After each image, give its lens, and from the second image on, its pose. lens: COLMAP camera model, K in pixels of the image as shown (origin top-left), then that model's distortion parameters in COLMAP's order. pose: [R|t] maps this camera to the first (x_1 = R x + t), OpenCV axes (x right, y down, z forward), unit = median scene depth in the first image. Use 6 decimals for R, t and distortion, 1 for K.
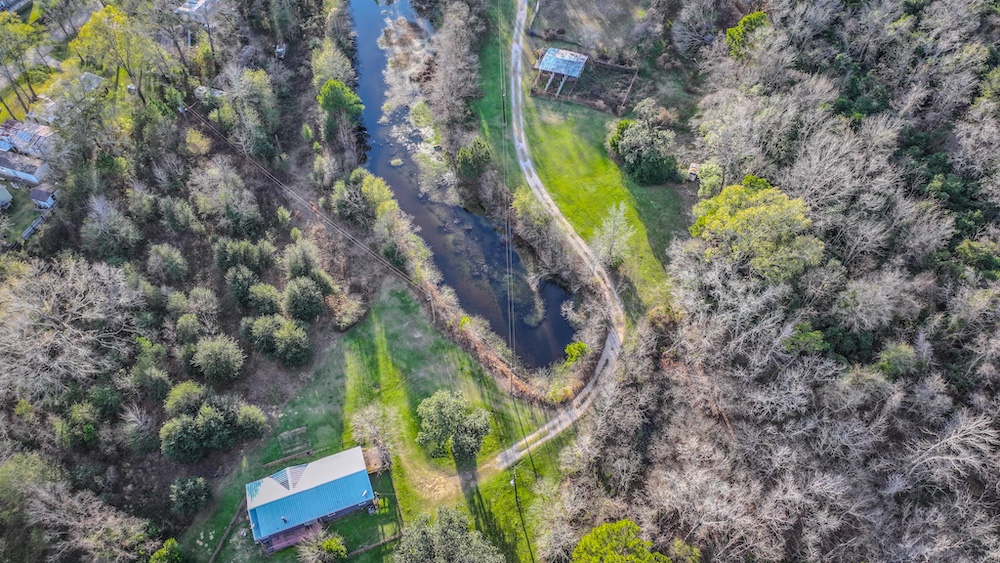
lens RADIAL K [[702.4, 0, 503.8], [0, 702.4, 277.0], [0, 0, 1]] dist [0.005247, 0.006188]
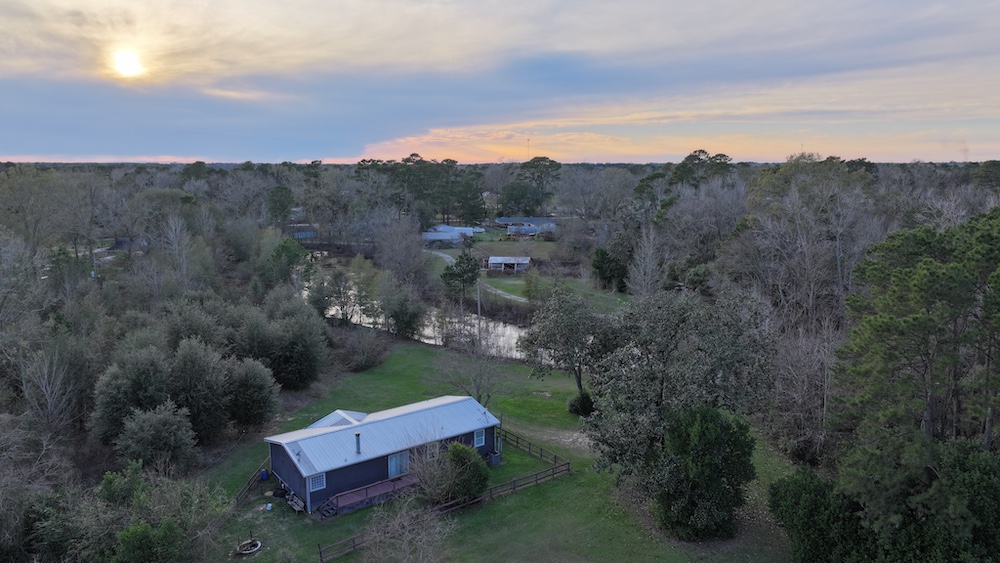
lens RADIAL K [[702.4, 0, 503.8], [0, 702.4, 277.0], [0, 0, 1]] dist [0.005247, 0.006188]
pose [[0.958308, -0.044868, 0.282192, -0.298901], [0.227281, 0.718233, -0.657636, 0.536376], [-0.173173, 0.694355, 0.698486, 0.445813]]
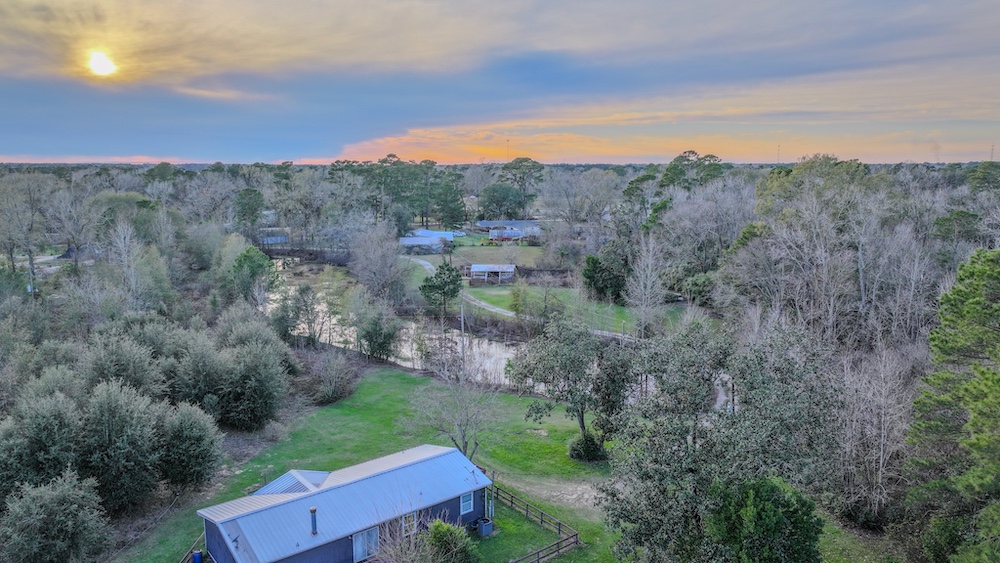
lens RADIAL K [[702.4, 0, 503.8], [0, 702.4, 277.0], [0, 0, 1]] dist [0.005247, 0.006188]
pose [[0.949478, -0.049099, 0.309969, -0.279028], [0.249679, 0.716569, -0.651298, 0.462484], [-0.190136, 0.695786, 0.692626, 0.500072]]
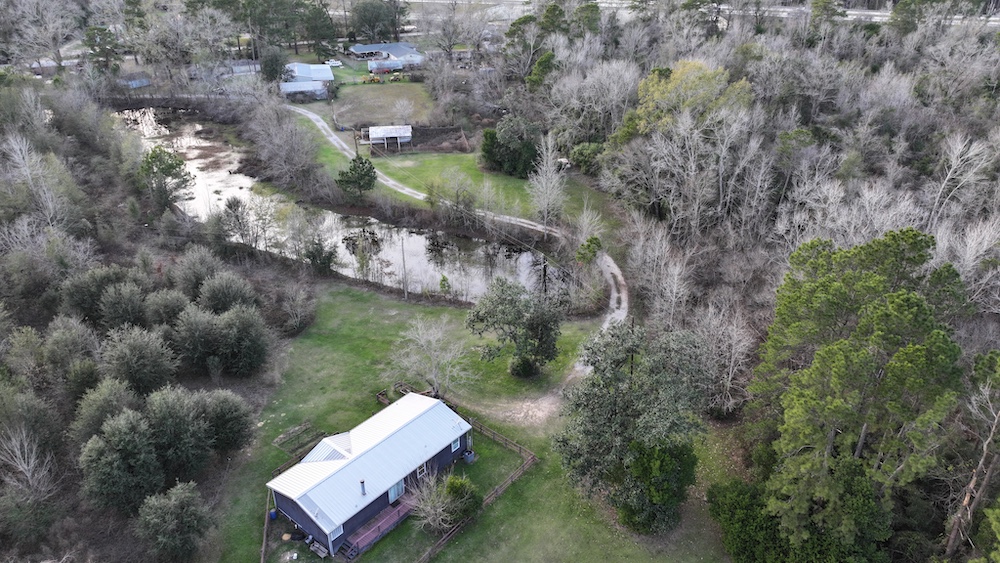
lens RADIAL K [[702.4, 0, 503.8], [0, 702.4, 277.0], [0, 0, 1]] dist [0.005247, 0.006188]
pose [[0.868267, -0.226641, 0.441301, -0.367869], [0.394281, 0.855135, -0.336580, 0.376349], [-0.301089, 0.466238, 0.831846, 0.325301]]
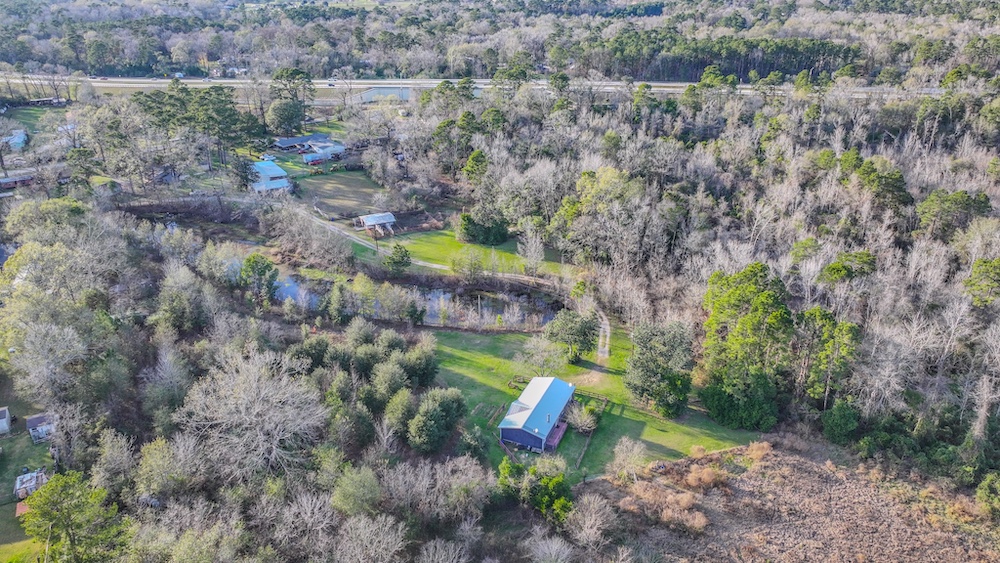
lens RADIAL K [[702.4, 0, 503.8], [0, 702.4, 277.0], [0, 0, 1]] dist [0.005247, 0.006188]
pose [[0.690408, -0.298122, 0.659136, -0.938642], [0.574993, 0.779055, -0.249913, 0.353943], [-0.438998, 0.551541, 0.709284, 0.023170]]
